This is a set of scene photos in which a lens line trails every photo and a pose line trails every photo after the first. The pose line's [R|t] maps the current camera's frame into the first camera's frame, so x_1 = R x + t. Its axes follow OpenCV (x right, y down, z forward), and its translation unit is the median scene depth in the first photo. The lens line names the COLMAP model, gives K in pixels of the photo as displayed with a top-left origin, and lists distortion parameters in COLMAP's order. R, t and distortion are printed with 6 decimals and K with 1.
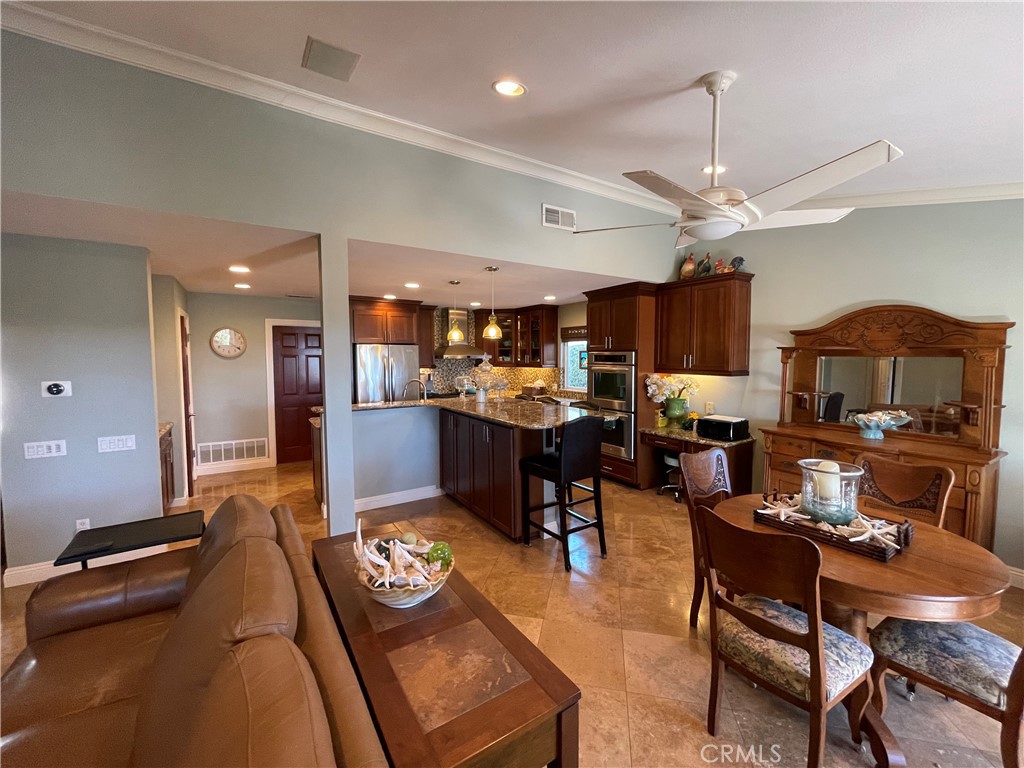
lens RADIAL K [[411.5, 0, 511.6], [0, 411.5, 380.1], [0, 0, 1]] dist [-0.000076, -0.000033]
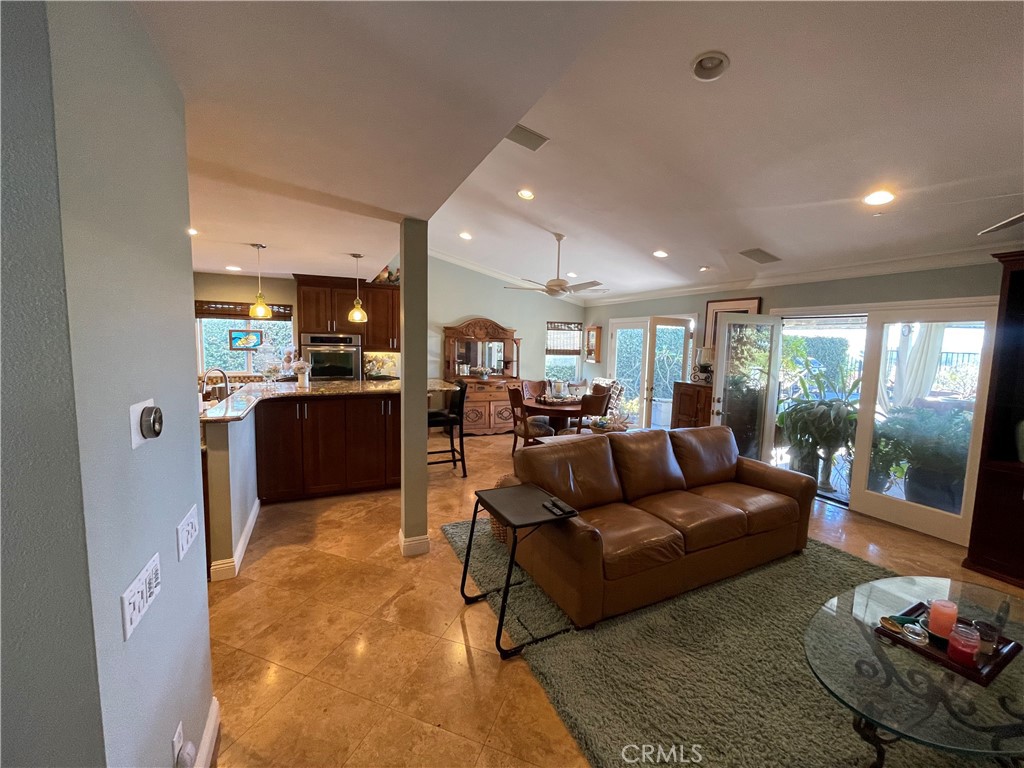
lens RADIAL K [[411.5, 0, 514.8], [0, 411.5, 383.1], [0, 0, 1]] dist [-0.000076, -0.000033]
pose [[0.127557, -0.094102, 0.987357, -1.054867], [0.035344, 0.995288, 0.090292, -0.025193], [-0.991201, 0.023380, 0.130282, 0.461238]]
